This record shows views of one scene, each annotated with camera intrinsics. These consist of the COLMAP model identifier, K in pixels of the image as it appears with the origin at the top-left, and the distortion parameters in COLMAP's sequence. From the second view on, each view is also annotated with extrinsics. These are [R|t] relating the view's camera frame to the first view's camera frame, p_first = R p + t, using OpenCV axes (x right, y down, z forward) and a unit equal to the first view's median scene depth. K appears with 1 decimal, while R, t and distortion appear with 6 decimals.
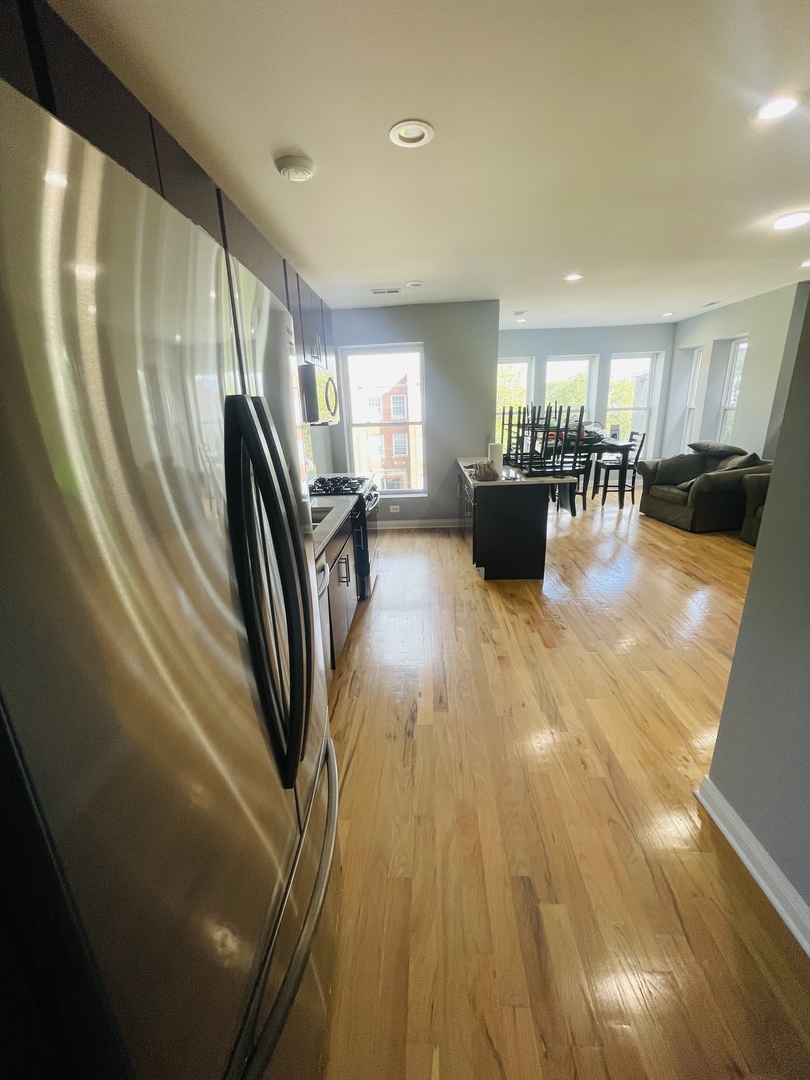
lens RADIAL K [[434.5, 0, 403.6], [0, 434.5, 538.1], [0, 0, 1]] dist [-0.000073, 0.000035]
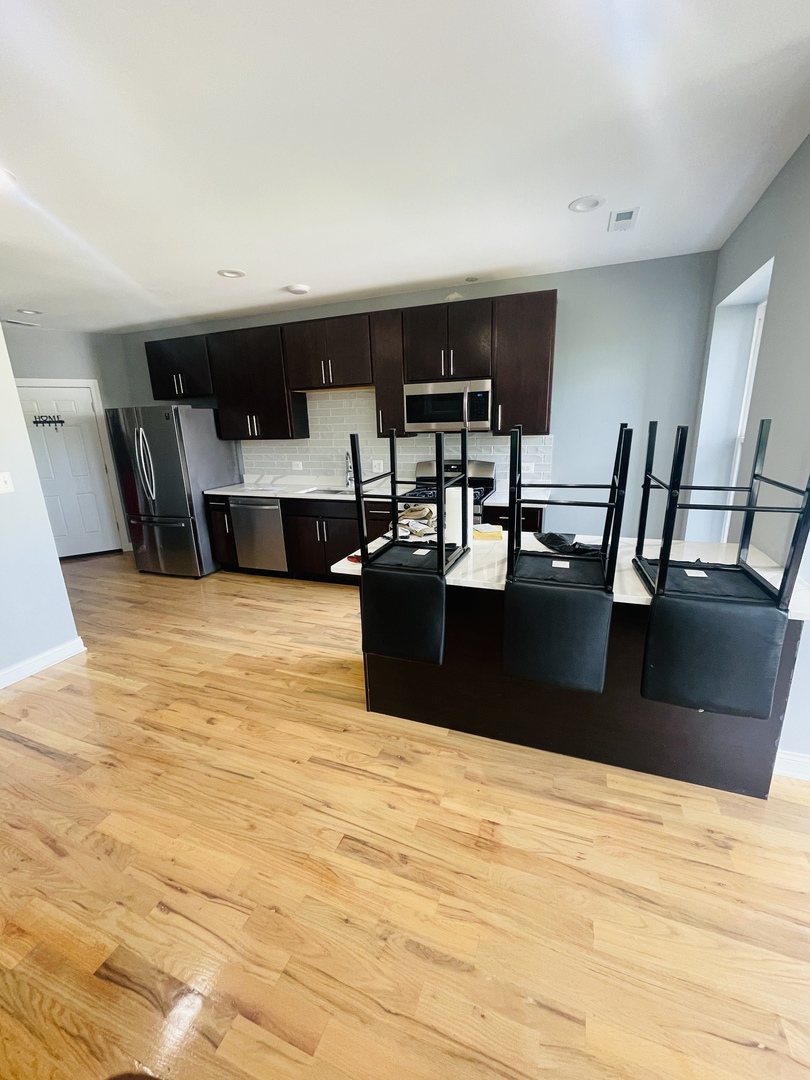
lens RADIAL K [[434.5, 0, 406.7], [0, 434.5, 539.5], [0, 0, 1]] dist [-0.000073, 0.000035]
pose [[-0.310300, 0.297279, -0.902961, 1.309111], [-0.227925, 0.898877, 0.374260, -0.607294], [0.922911, 0.321941, -0.211164, 1.839474]]
